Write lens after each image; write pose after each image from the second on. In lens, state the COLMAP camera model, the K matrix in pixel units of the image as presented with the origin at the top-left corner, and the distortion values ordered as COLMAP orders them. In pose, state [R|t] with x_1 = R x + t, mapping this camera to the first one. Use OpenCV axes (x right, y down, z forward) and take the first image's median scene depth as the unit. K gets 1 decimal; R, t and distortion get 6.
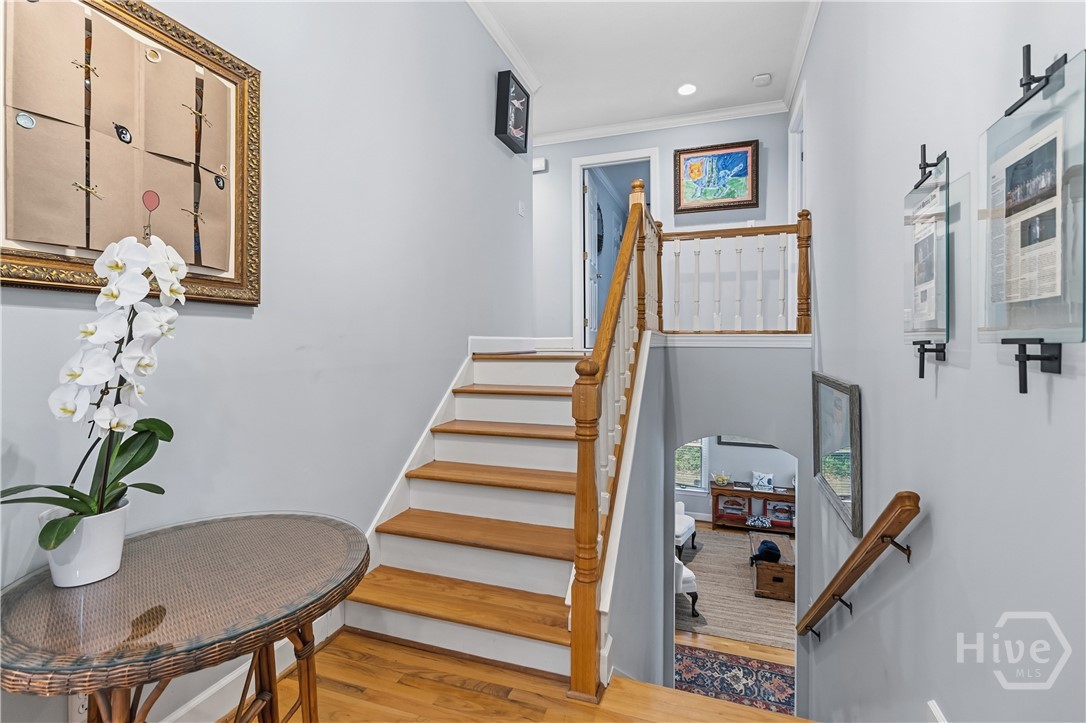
lens RADIAL K [[506.7, 0, 543.1], [0, 506.7, 343.7], [0, 0, 1]] dist [0.017447, 0.000337]
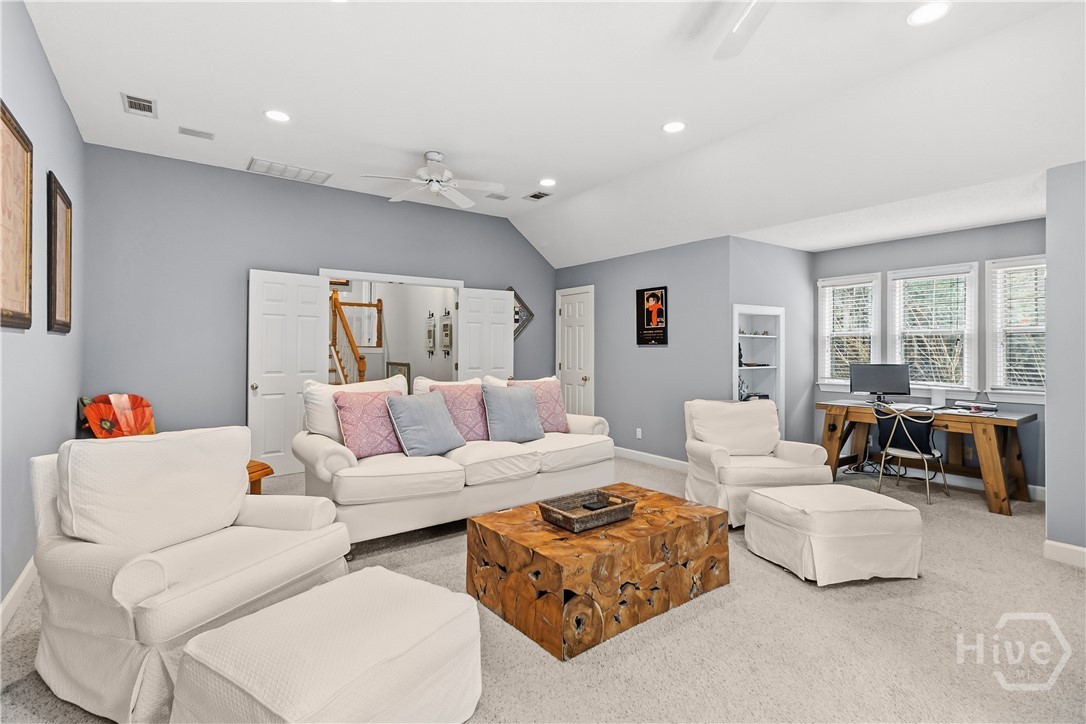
lens RADIAL K [[506.7, 0, 543.1], [0, 506.7, 344.2], [0, 0, 1]] dist [0.017447, 0.000337]
pose [[0.569581, 0.010956, 0.821862, -1.260912], [0.002531, 0.999883, -0.015084, 0.004851], [-0.821931, 0.010672, 0.569487, -1.271801]]
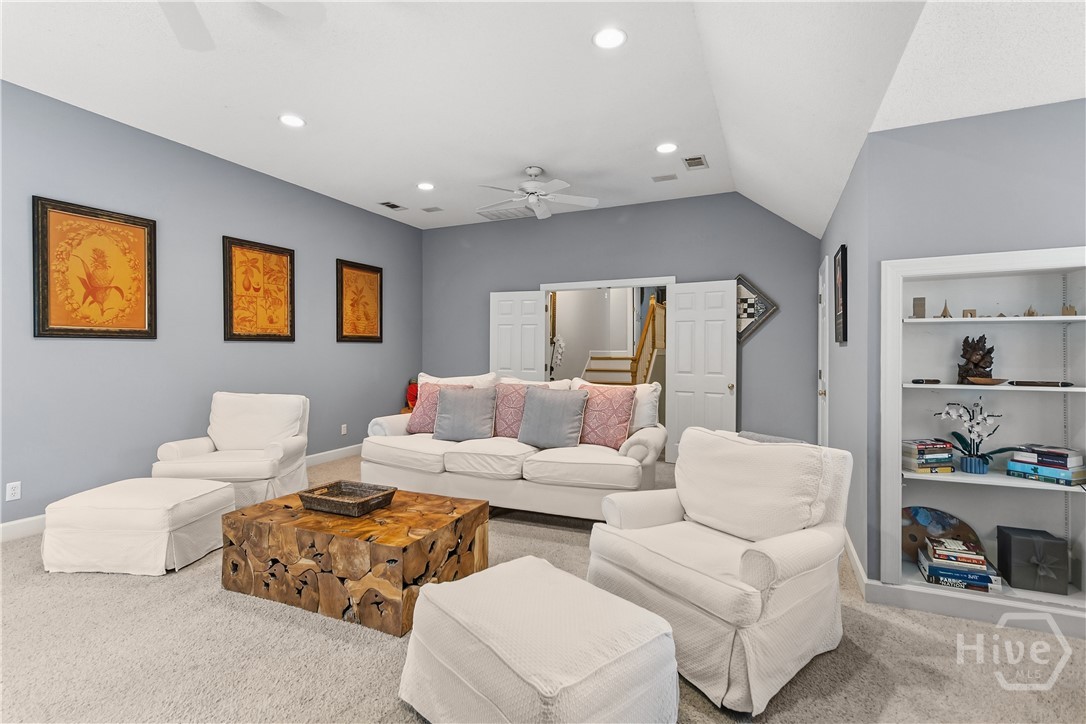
lens RADIAL K [[506.7, 0, 543.1], [0, 506.7, 344.2], [0, 0, 1]] dist [0.017447, 0.000337]
pose [[0.995636, 0.004119, -0.093232, -0.142572], [-0.006095, 0.999763, -0.020921, 0.009124], [0.093124, 0.021398, 0.995425, -1.706614]]
